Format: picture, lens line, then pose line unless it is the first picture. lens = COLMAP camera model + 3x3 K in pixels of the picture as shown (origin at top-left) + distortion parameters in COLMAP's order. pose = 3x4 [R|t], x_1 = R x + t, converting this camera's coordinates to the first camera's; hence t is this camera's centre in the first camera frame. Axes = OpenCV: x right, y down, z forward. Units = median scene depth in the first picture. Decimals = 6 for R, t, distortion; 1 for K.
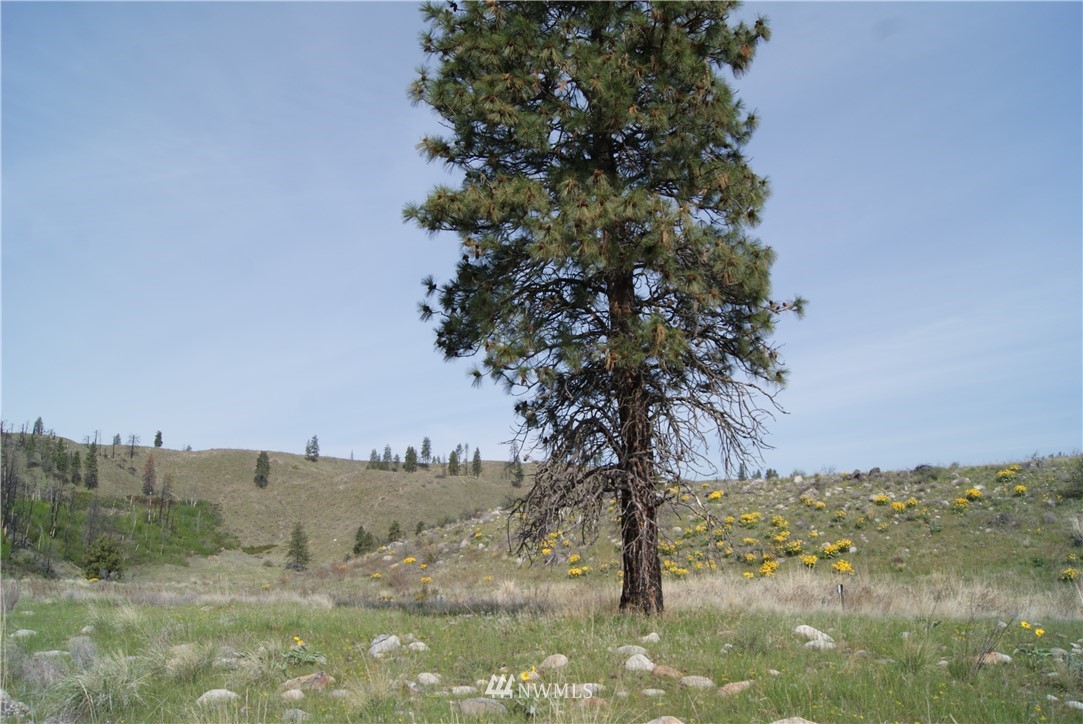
lens RADIAL K [[847.1, 0, 543.0], [0, 847.1, 362.7], [0, 0, 1]] dist [-0.081224, 0.010569]
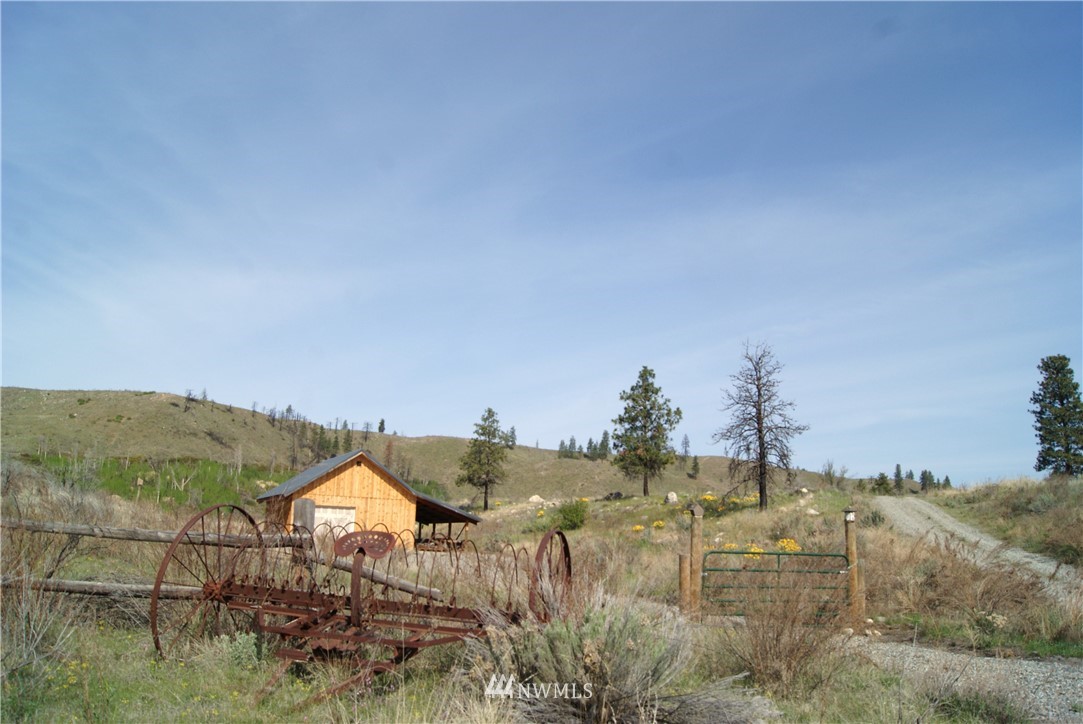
lens RADIAL K [[847.1, 0, 552.6], [0, 847.1, 362.3], [0, 0, 1]] dist [-0.081224, 0.010569]
pose [[0.989646, 0.023282, -0.141629, -0.068876], [-0.021395, 0.999661, 0.014829, -0.020089], [0.141926, -0.011645, 0.989809, -0.134194]]
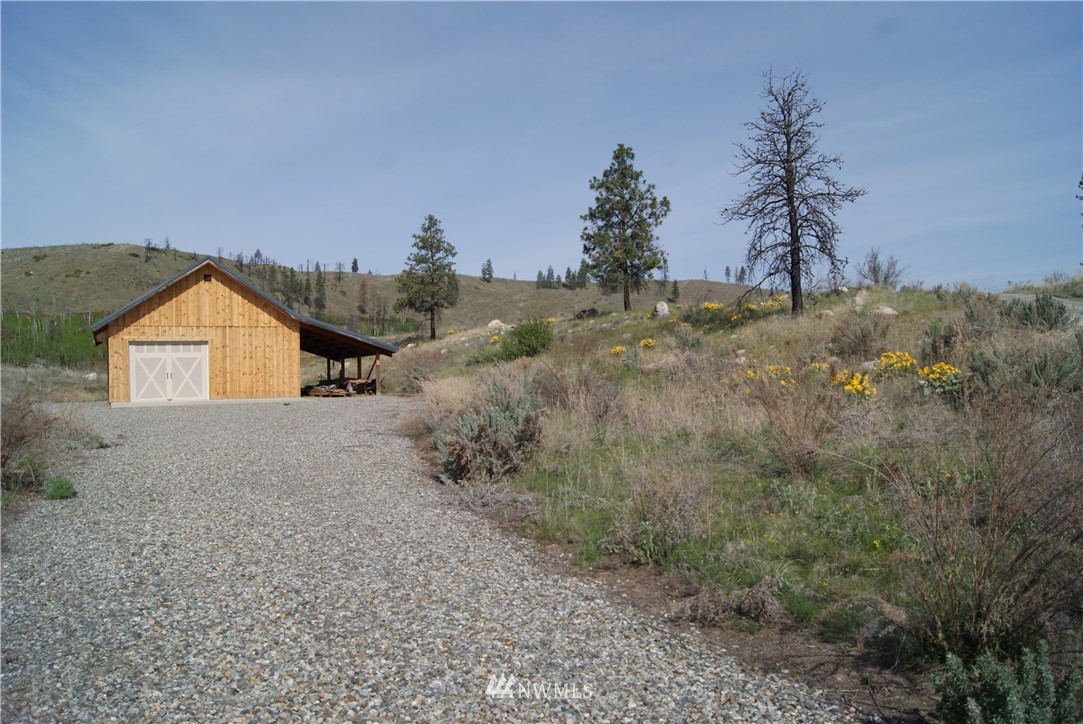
lens RADIAL K [[847.1, 0, 552.0], [0, 847.1, 357.6], [0, 0, 1]] dist [-0.081224, 0.010569]
pose [[0.993290, -0.000343, -0.115645, -0.069555], [0.024292, 0.978304, 0.205744, -0.015478], [0.113066, -0.207172, 0.971749, -0.113592]]
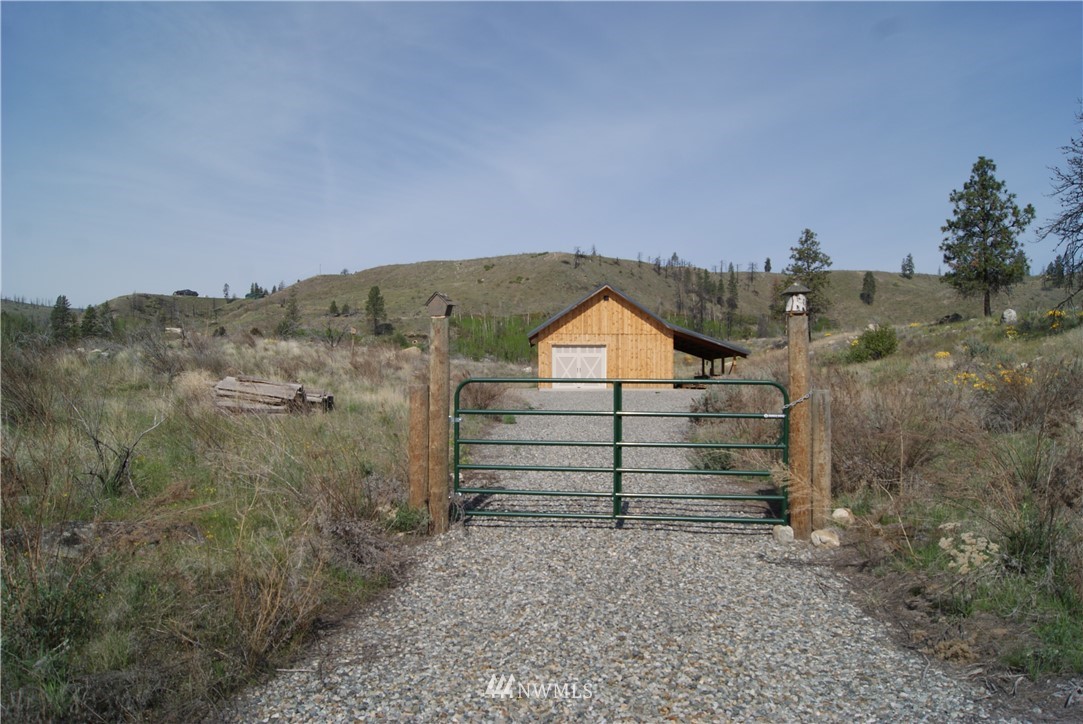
lens RADIAL K [[847.1, 0, 549.3], [0, 847.1, 356.9], [0, 0, 1]] dist [-0.081224, 0.010569]
pose [[0.824651, 0.011880, -0.565517, -0.061834], [0.105383, 0.979048, 0.174239, -0.017815], [0.555739, -0.203282, 0.806121, -0.123751]]
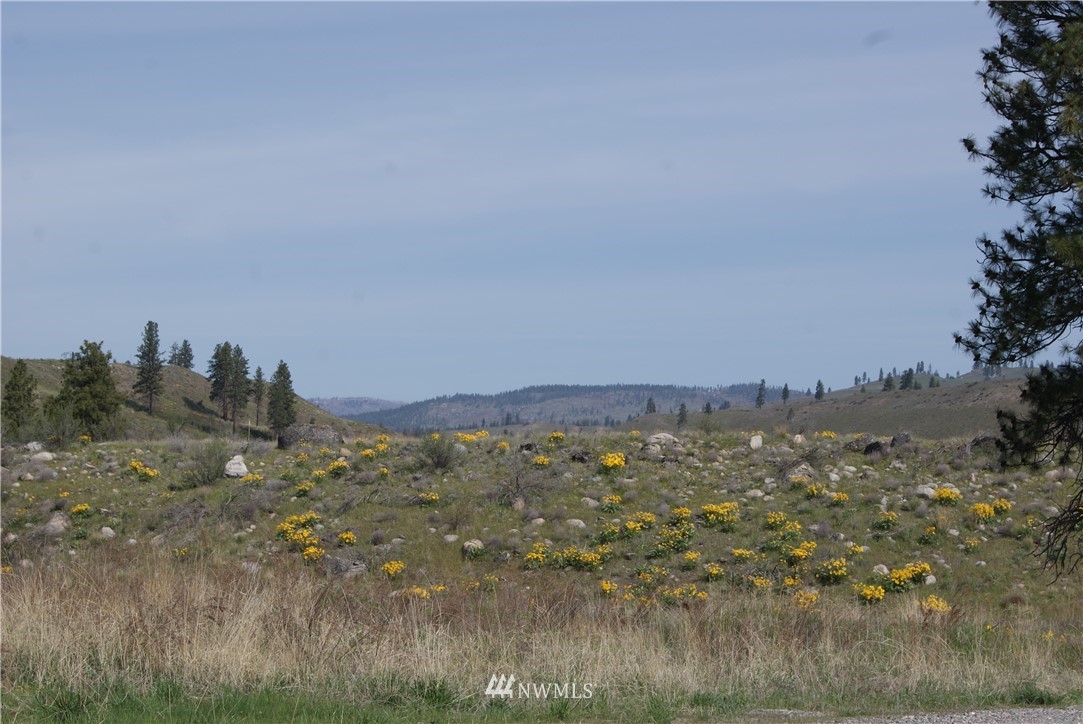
lens RADIAL K [[2418.3, 0, 585.9], [0, 2418.3, 380.4], [0, 0, 1]] dist [0.004898, 0.000000]
pose [[0.906270, 0.074563, 0.416071, -0.040718], [-0.135117, 0.983777, 0.118006, -0.006107], [-0.400522, -0.163163, 0.901643, -0.030804]]
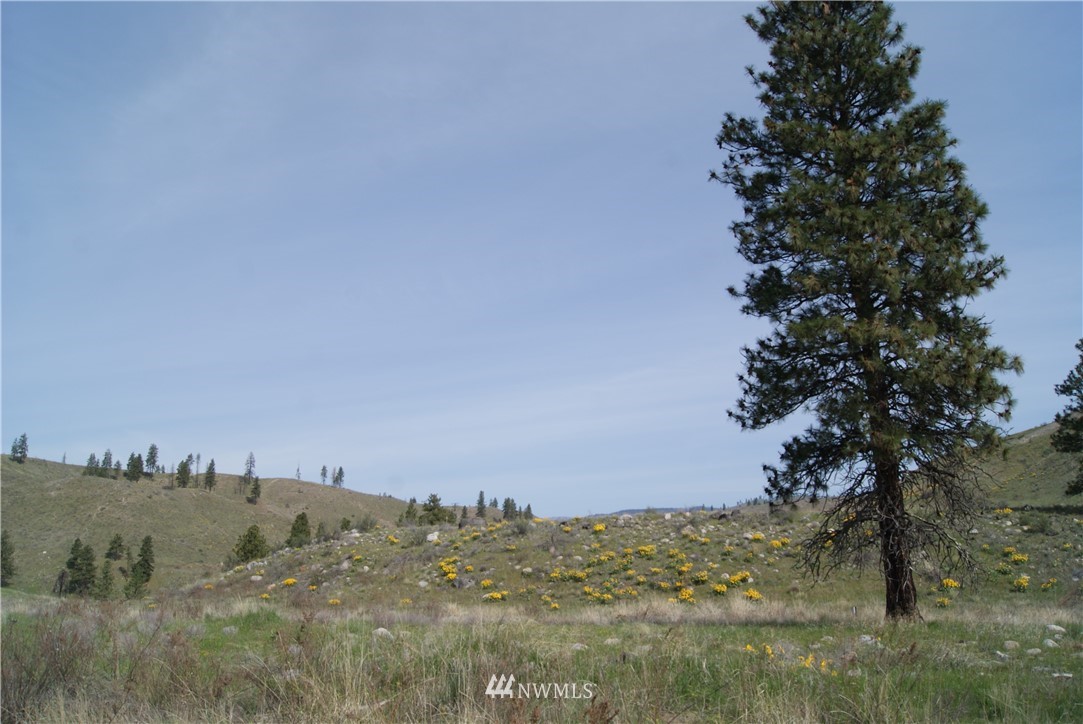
lens RADIAL K [[847.1, 0, 556.5], [0, 847.1, 368.4], [0, 0, 1]] dist [-0.081224, 0.010569]
pose [[0.944741, 0.092240, 0.314573, -0.020175], [-0.085595, 0.995718, -0.034904, -0.000663], [-0.316446, 0.006050, 0.948591, -0.002999]]
